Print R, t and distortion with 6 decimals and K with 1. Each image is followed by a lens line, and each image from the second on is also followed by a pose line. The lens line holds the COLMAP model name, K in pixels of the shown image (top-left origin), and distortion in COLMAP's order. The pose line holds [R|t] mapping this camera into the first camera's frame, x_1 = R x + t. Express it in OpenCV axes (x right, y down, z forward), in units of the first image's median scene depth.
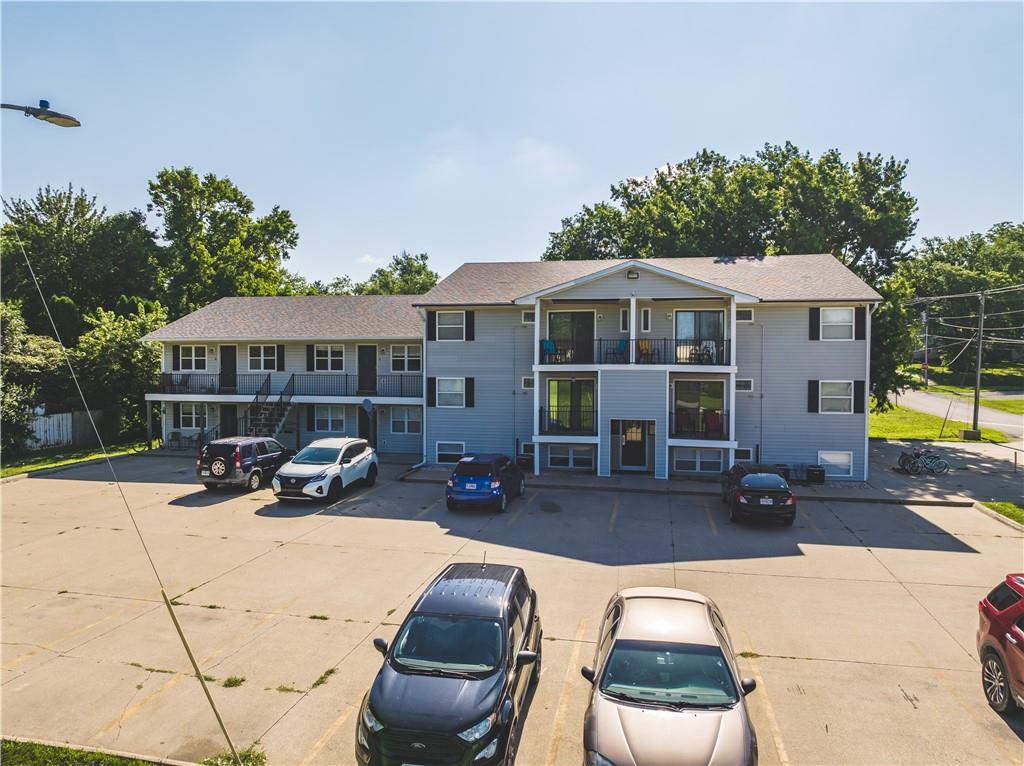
lens RADIAL K [[728.5, 0, 512.0], [0, 728.5, 383.0], [0, 0, 1]] dist [-0.045885, 0.006105]
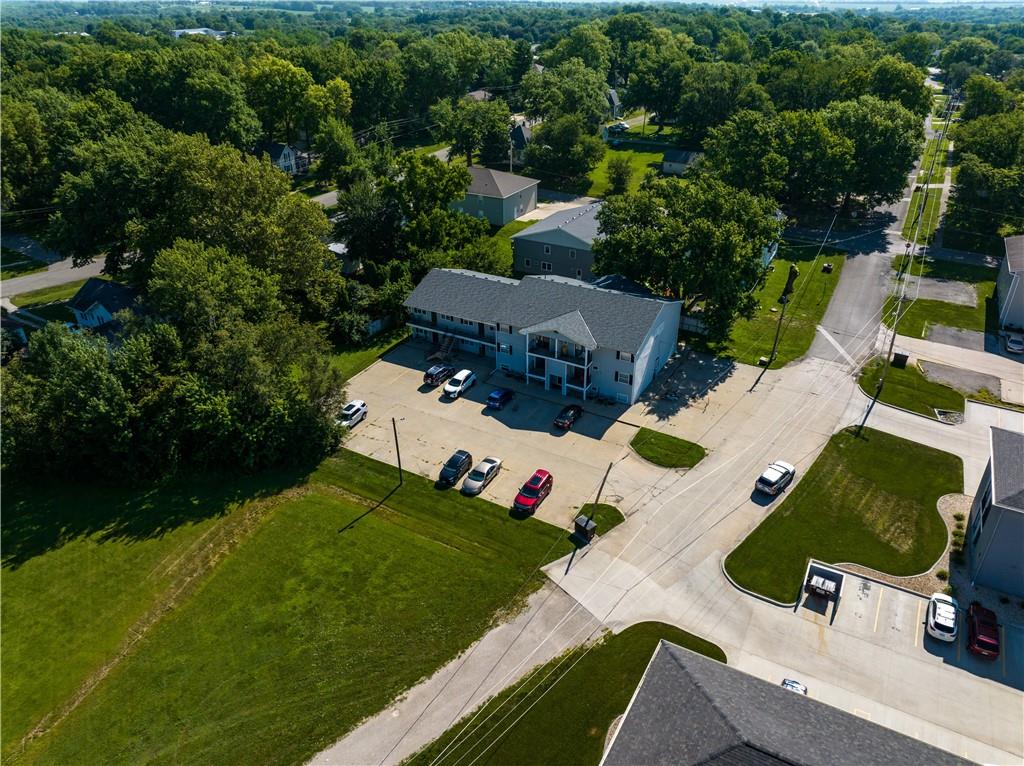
lens RADIAL K [[728.5, 0, 512.0], [0, 728.5, 383.0], [0, 0, 1]] dist [-0.045885, 0.006105]
pose [[0.948938, 0.146049, -0.279617, 0.851258], [-0.000398, 0.886928, 0.461907, -1.330580], [0.315461, -0.438210, 0.841698, -1.633446]]
